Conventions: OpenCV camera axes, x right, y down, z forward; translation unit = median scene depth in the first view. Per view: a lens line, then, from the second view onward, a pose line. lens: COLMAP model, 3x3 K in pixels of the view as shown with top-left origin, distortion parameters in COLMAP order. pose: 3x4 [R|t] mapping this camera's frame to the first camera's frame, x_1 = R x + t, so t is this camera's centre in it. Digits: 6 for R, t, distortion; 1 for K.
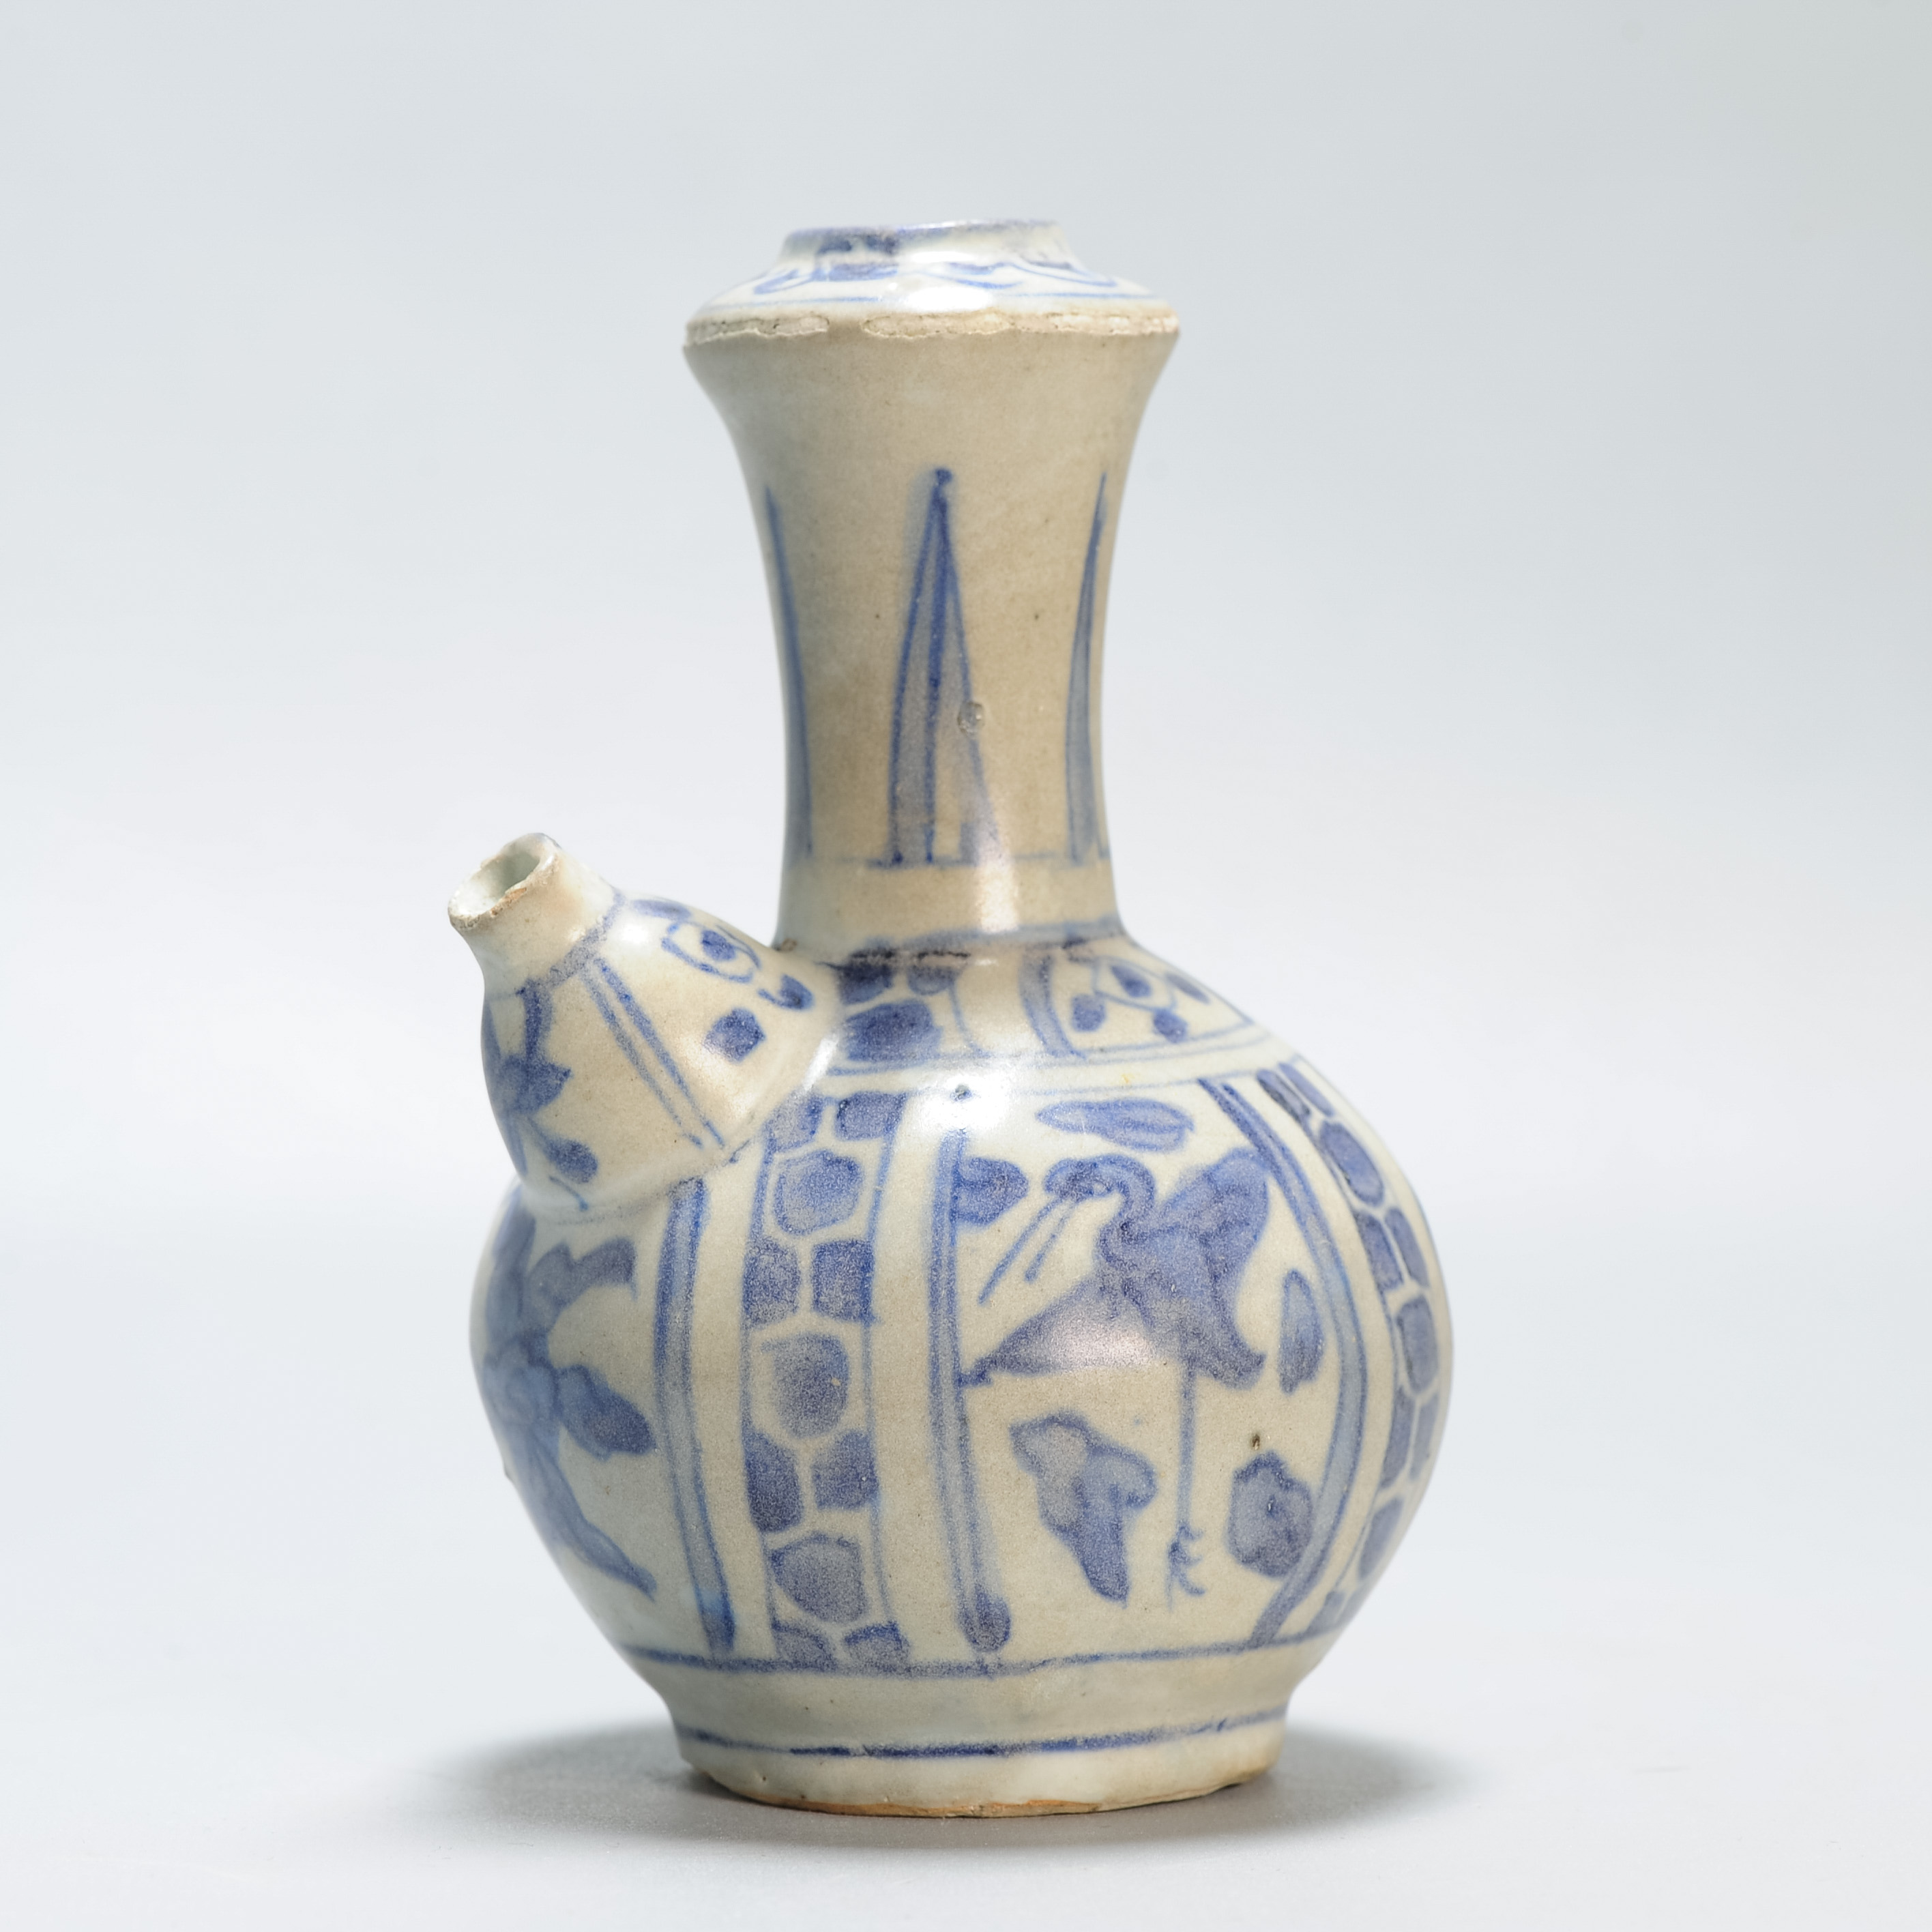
lens RADIAL K [[8147.3, 0, 966.0], [0, 8147.3, 966.0], [0, 0, 1]] dist [-0.351293, -0.079437]
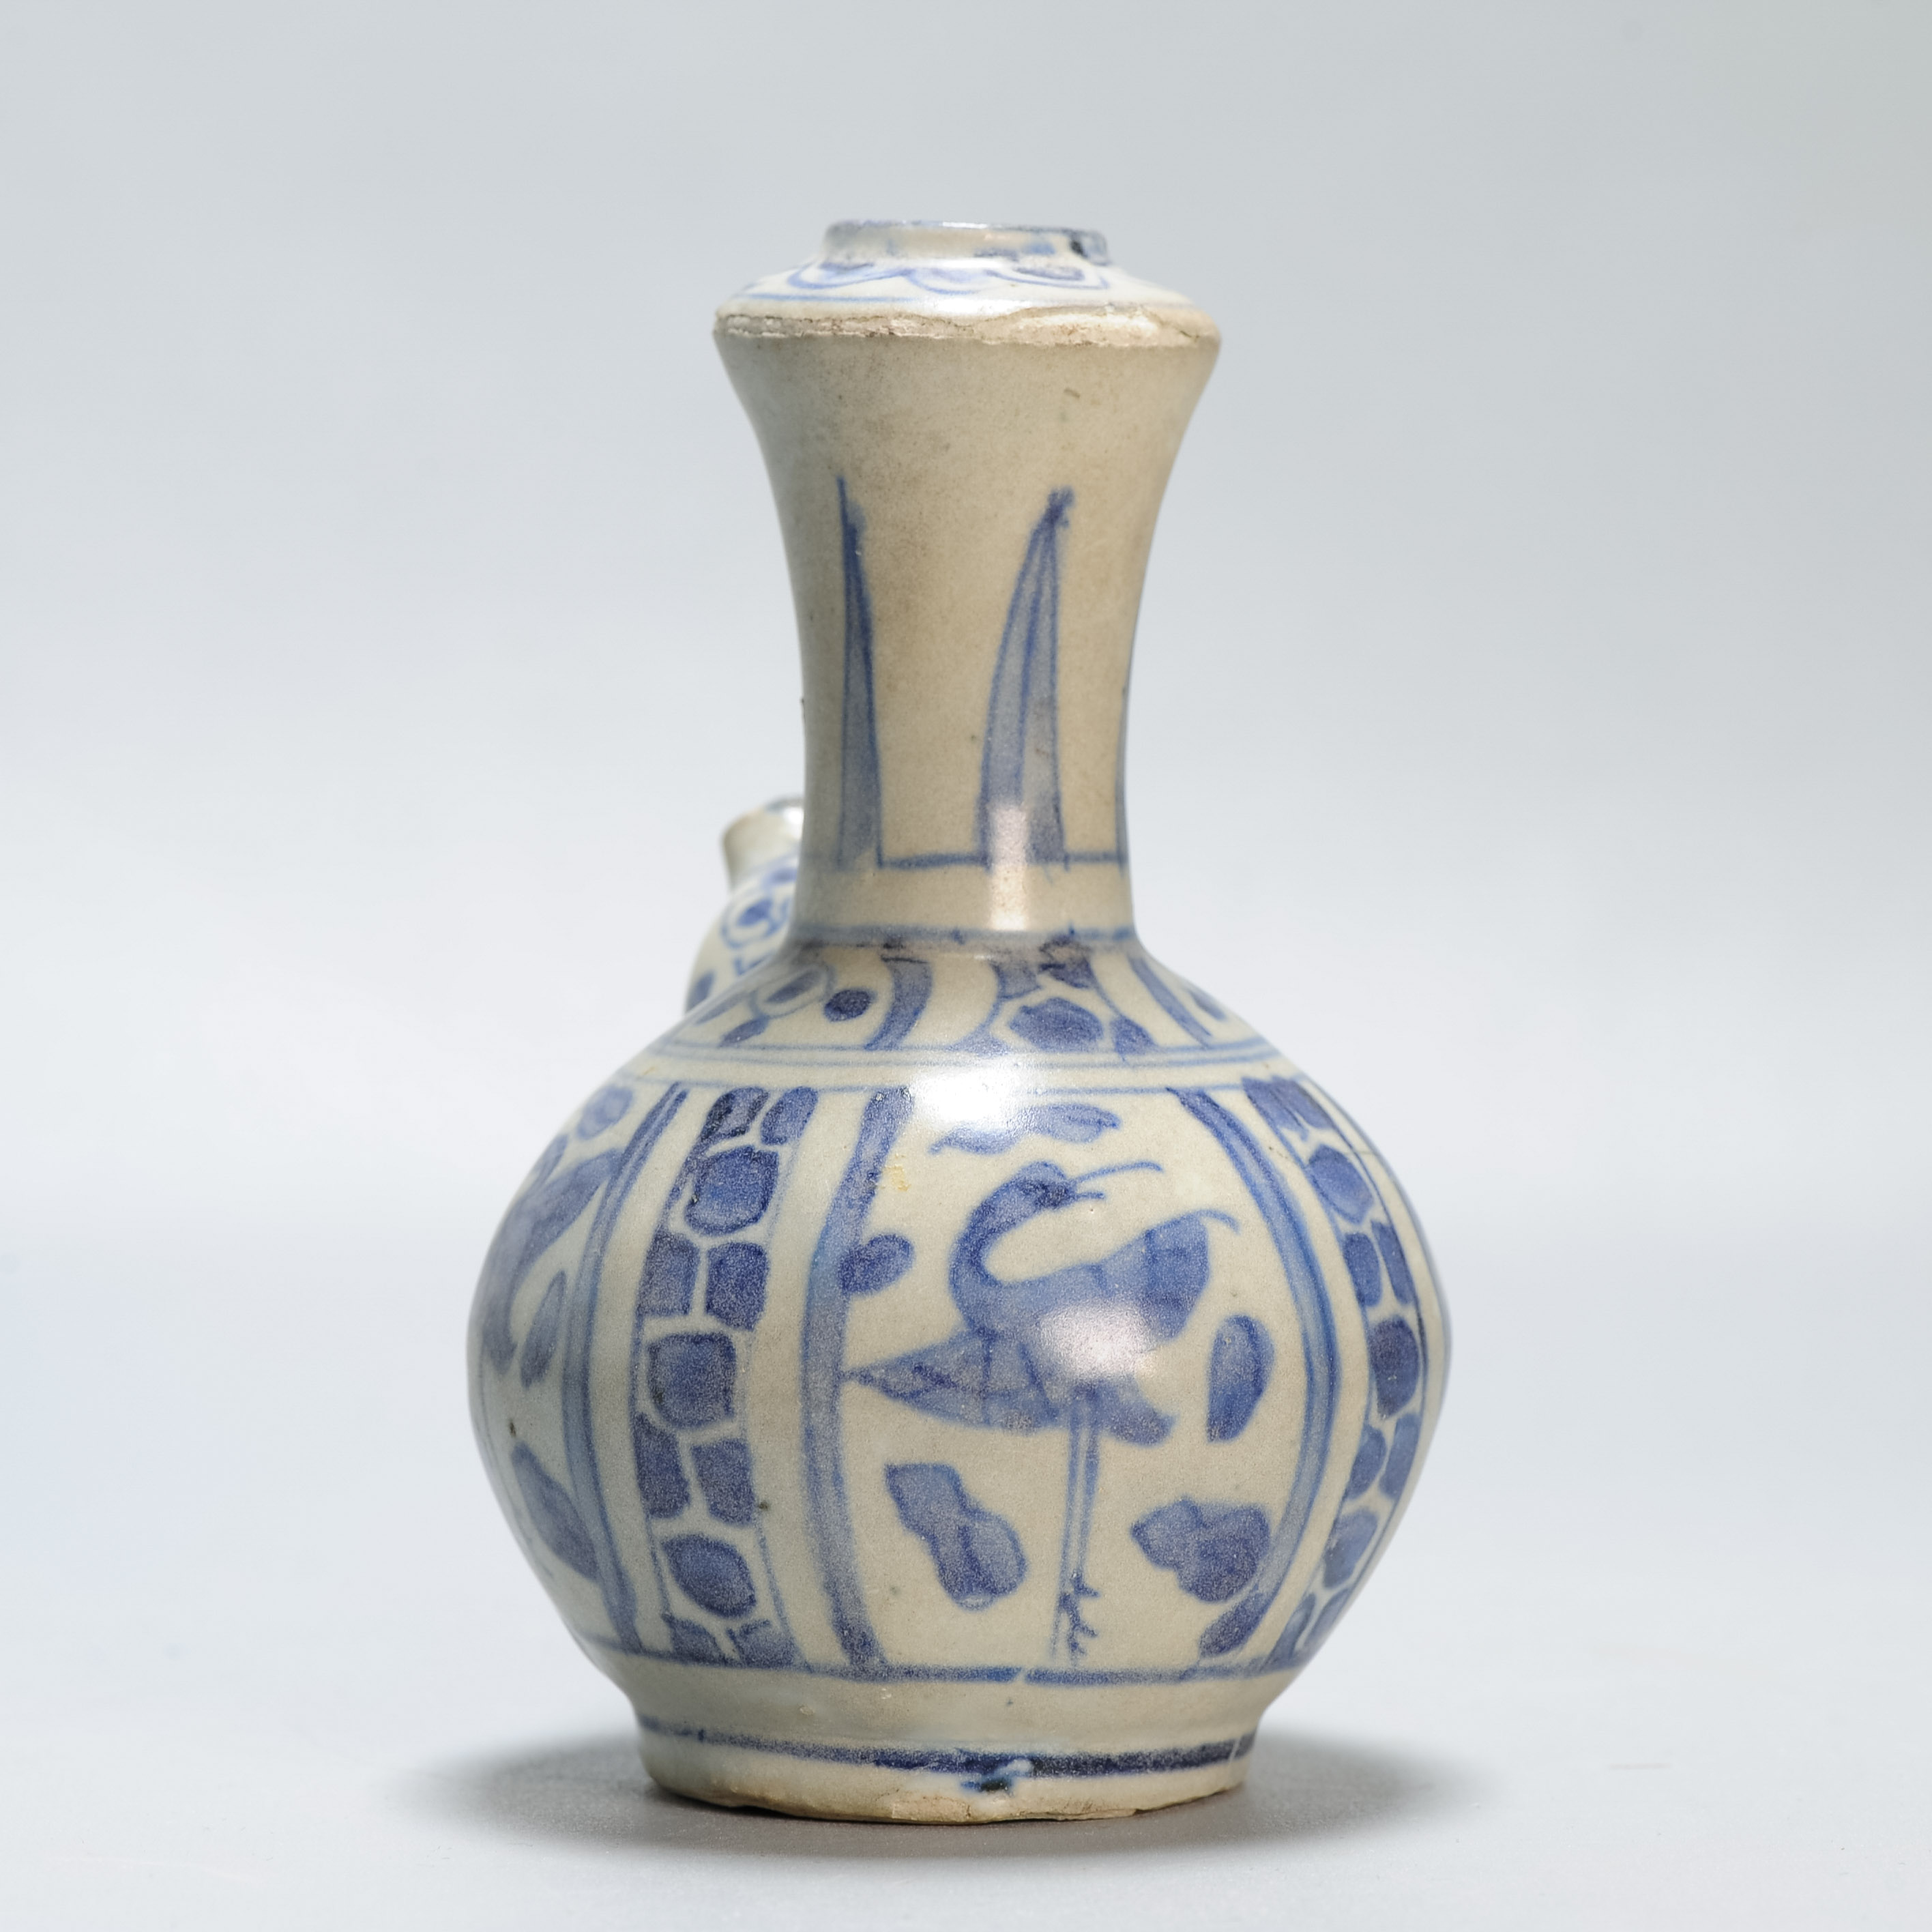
lens RADIAL K [[8147.3, 0, 966.0], [0, 8147.3, 966.0], [0, 0, 1]] dist [-0.351293, -0.079437]
pose [[0.068373, 0.089769, -0.993613, 1.036699], [-0.077627, 0.993403, 0.084408, -0.088673], [0.994635, 0.071360, 0.074890, 0.971677]]
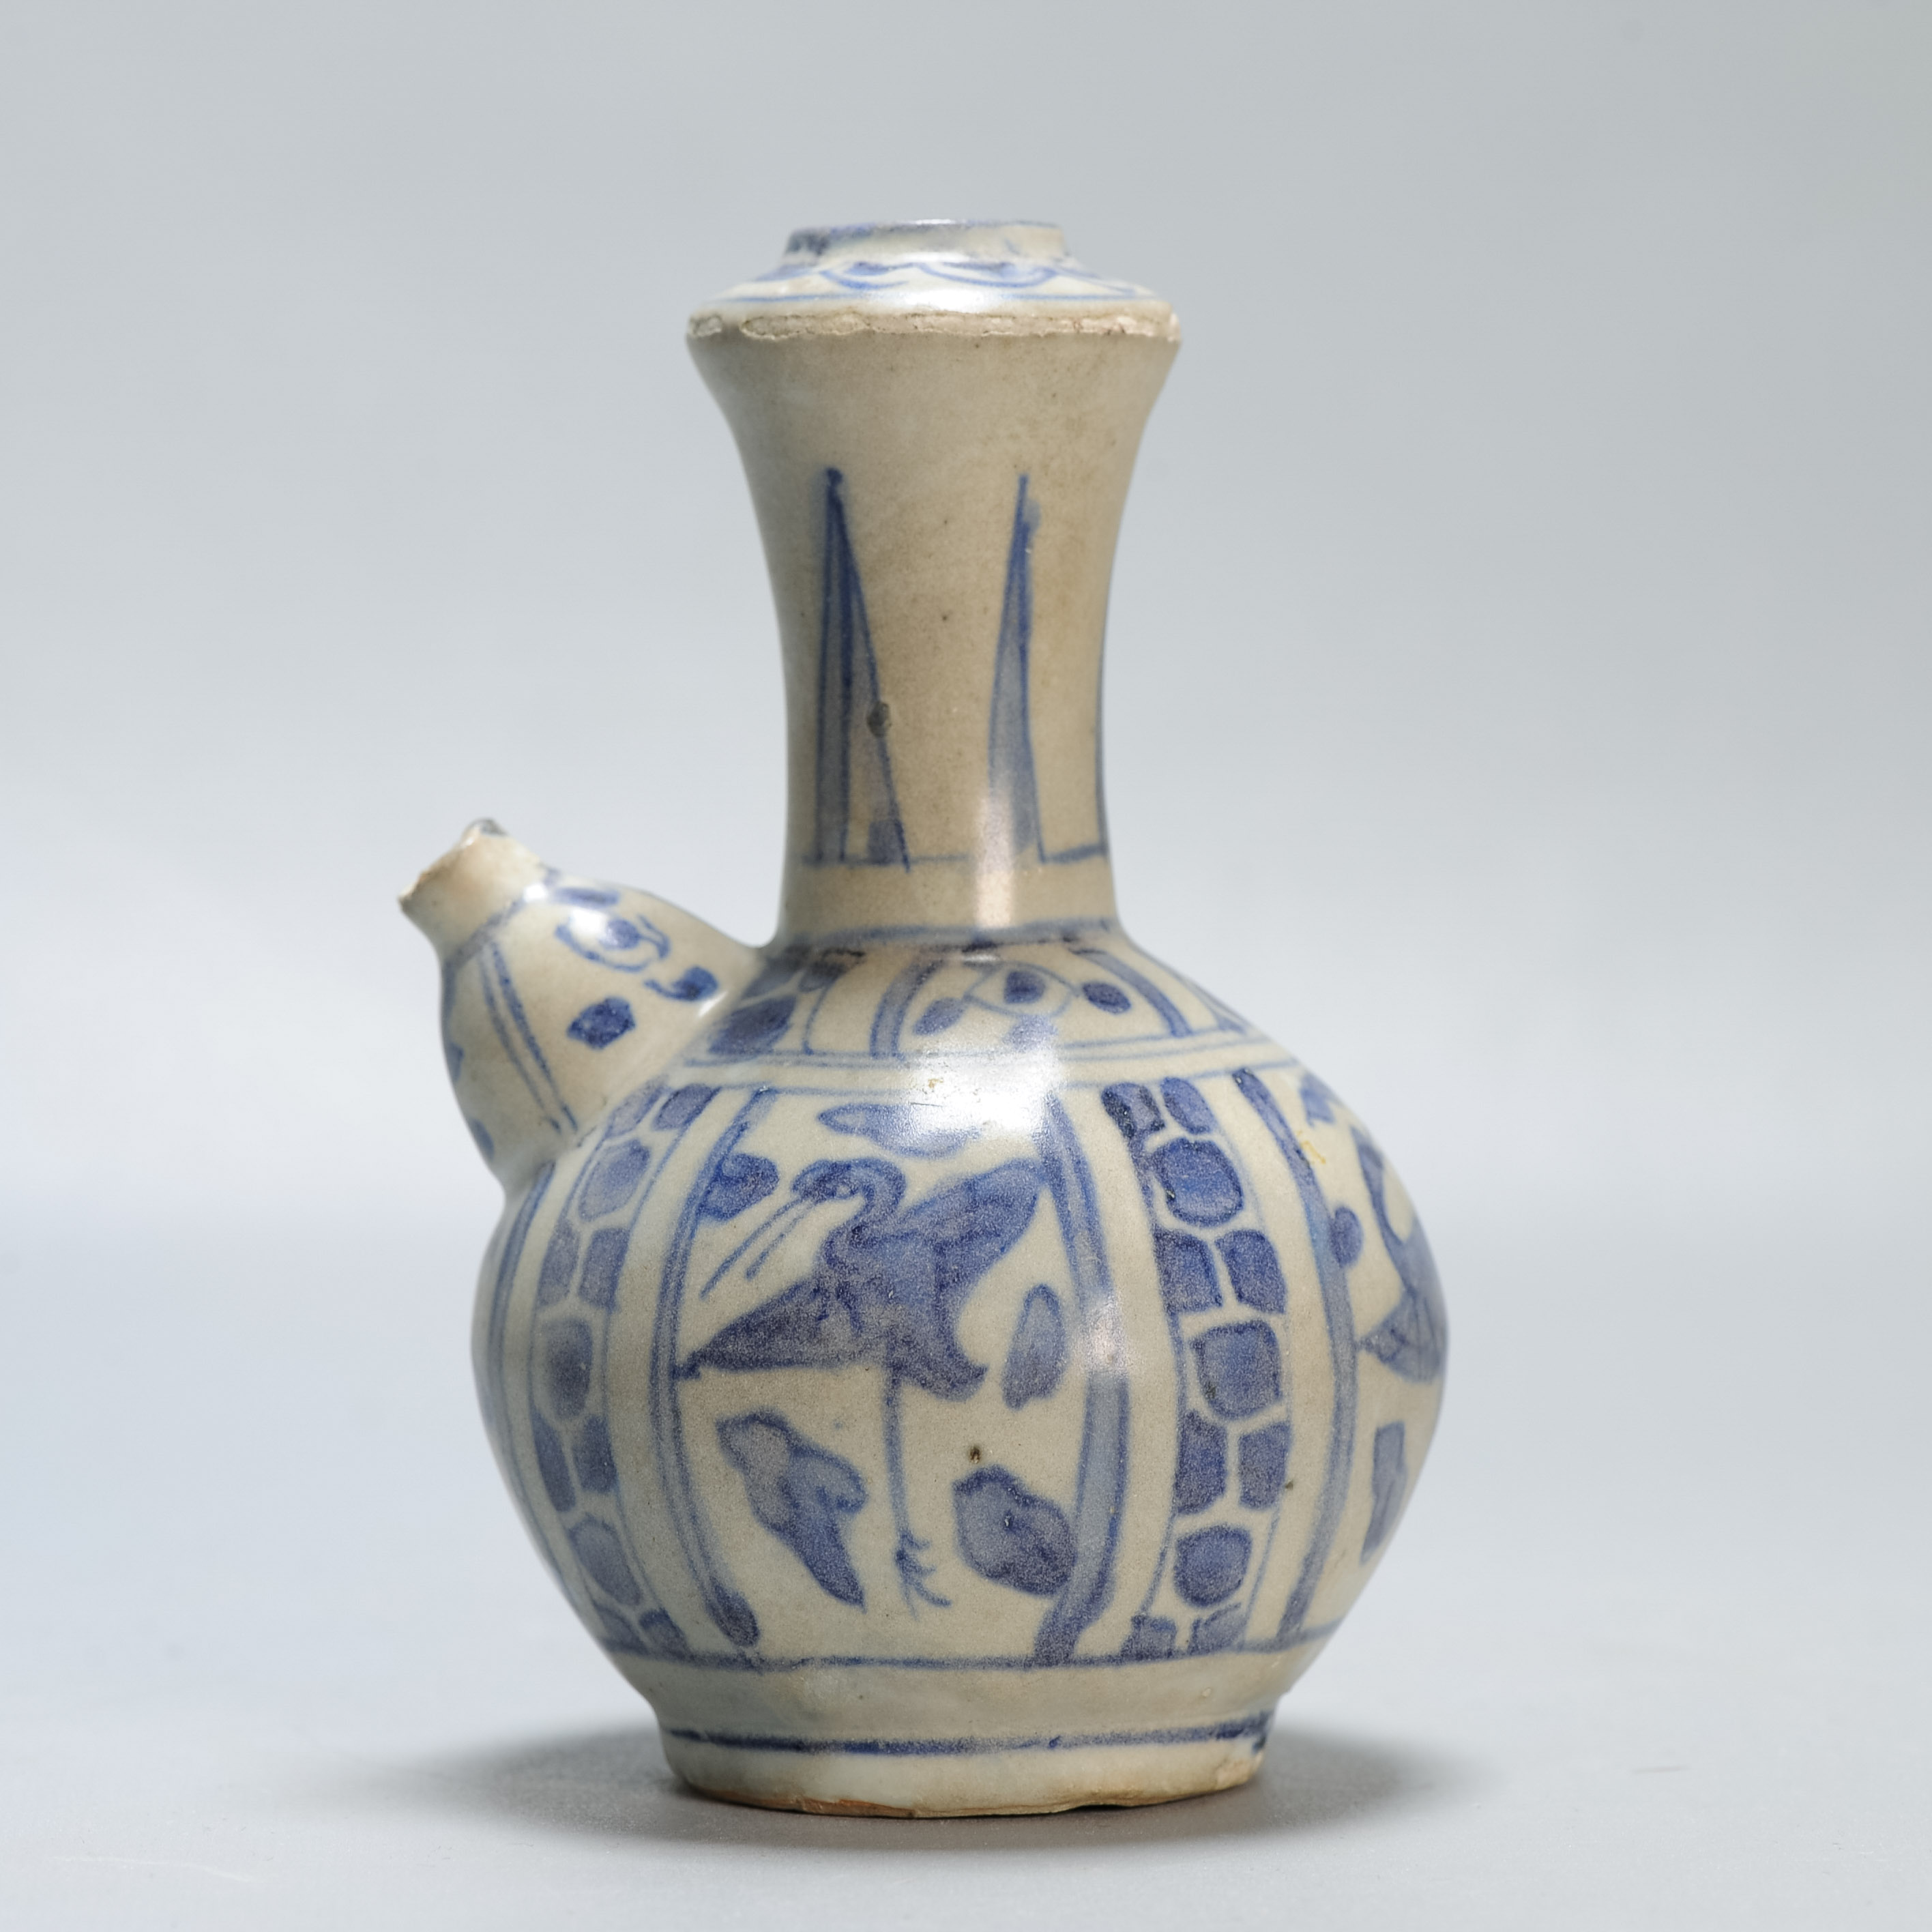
lens RADIAL K [[8147.3, 0, 966.0], [0, 8147.3, 966.0], [0, 0, 1]] dist [-0.351293, -0.079437]
pose [[0.888712, 0.040297, -0.456692, 0.479641], [-0.039833, 0.999150, 0.010649, -0.011325], [0.456732, 0.008727, 0.889561, 0.117126]]
